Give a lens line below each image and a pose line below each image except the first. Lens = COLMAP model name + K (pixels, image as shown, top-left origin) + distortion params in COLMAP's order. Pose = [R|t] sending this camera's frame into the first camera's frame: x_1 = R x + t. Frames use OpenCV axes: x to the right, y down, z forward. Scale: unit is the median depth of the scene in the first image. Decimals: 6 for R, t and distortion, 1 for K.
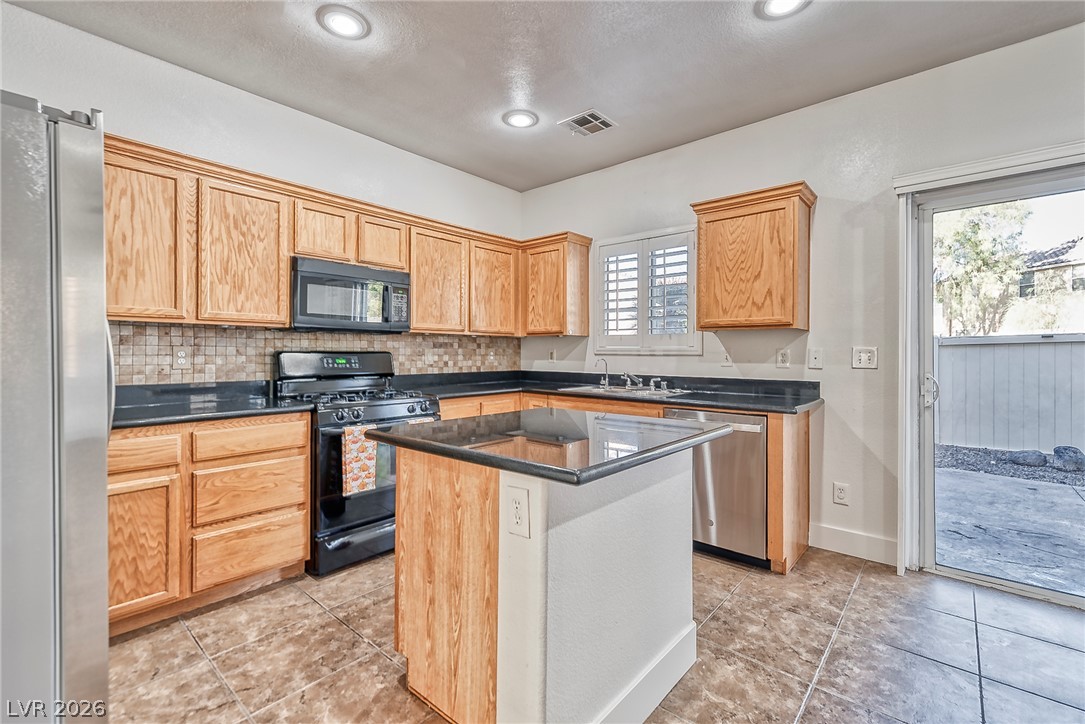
lens RADIAL K [[476.4, 0, 556.5], [0, 476.4, 354.5], [0, 0, 1]] dist [0.003570, 0.000451]
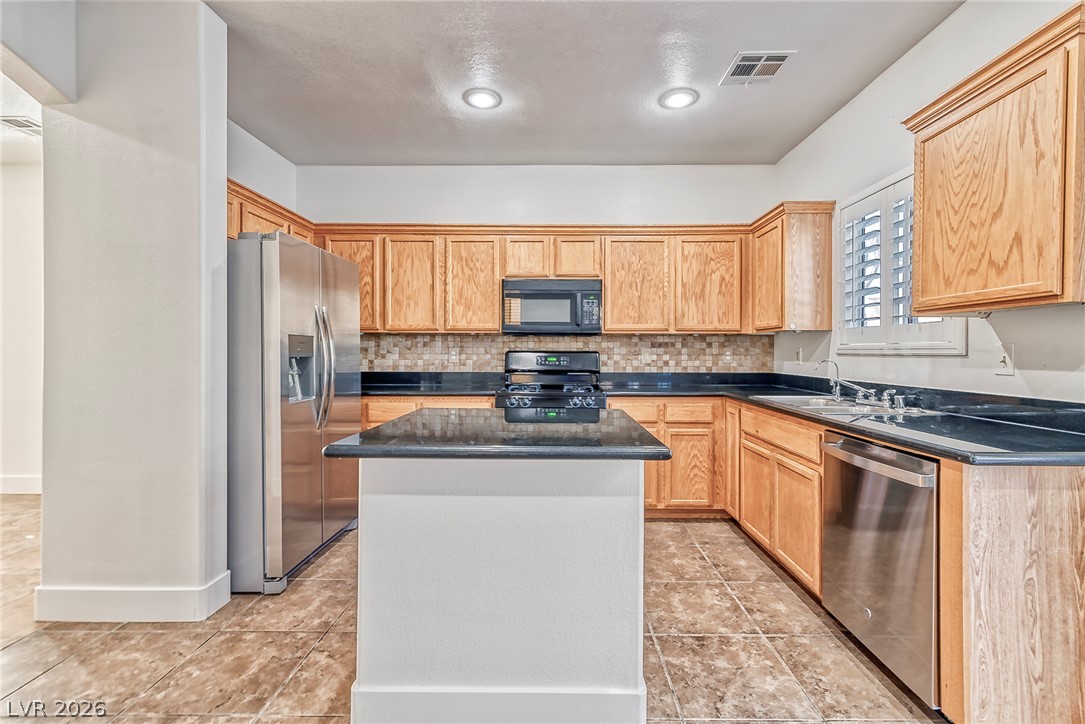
lens RADIAL K [[469.2, 0, 554.6], [0, 469.2, 355.8], [0, 0, 1]] dist [0.002647, 0.000560]
pose [[0.641340, 0.004907, -0.767241, 0.452940], [-0.003547, 0.999988, 0.003431, 0.001613], [0.767249, 0.000521, 0.641349, 0.224843]]
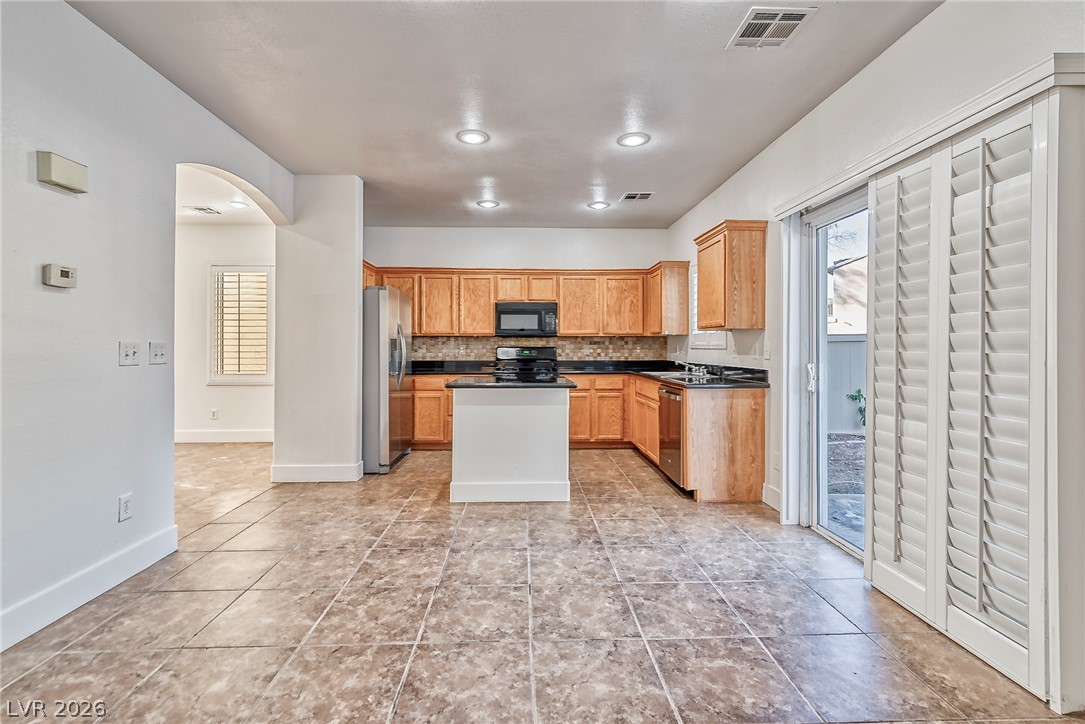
lens RADIAL K [[482.2, 0, 544.0], [0, 482.2, 347.6], [0, 0, 1]] dist [-0.000676, 0.000074]
pose [[0.680178, -0.002382, -0.733043, 0.973069], [-0.001336, 0.999989, -0.004489, 0.004425], [0.733046, 0.004033, 0.680168, -0.253999]]
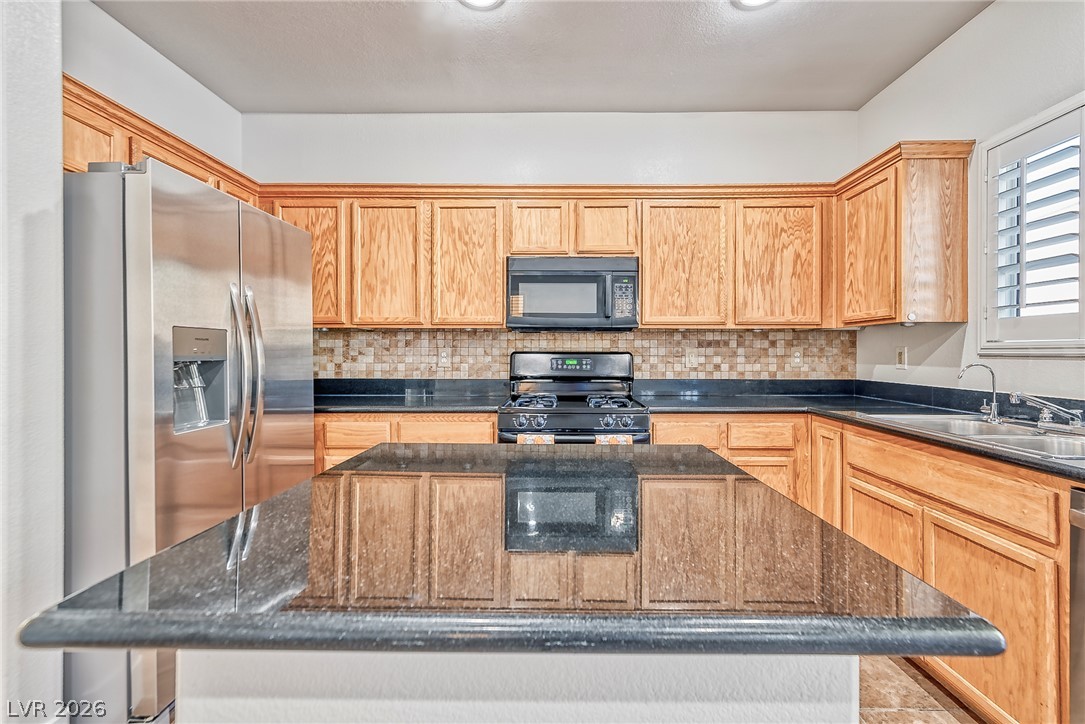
lens RADIAL K [[469.2, 0, 554.6], [0, 469.2, 355.8], [0, 0, 1]] dist [0.002647, 0.000560]
pose [[0.637004, 0.001976, -0.770858, 0.229487], [-0.002216, 0.999997, 0.000733, 0.001063], [0.770858, 0.001241, 0.637006, 0.368791]]
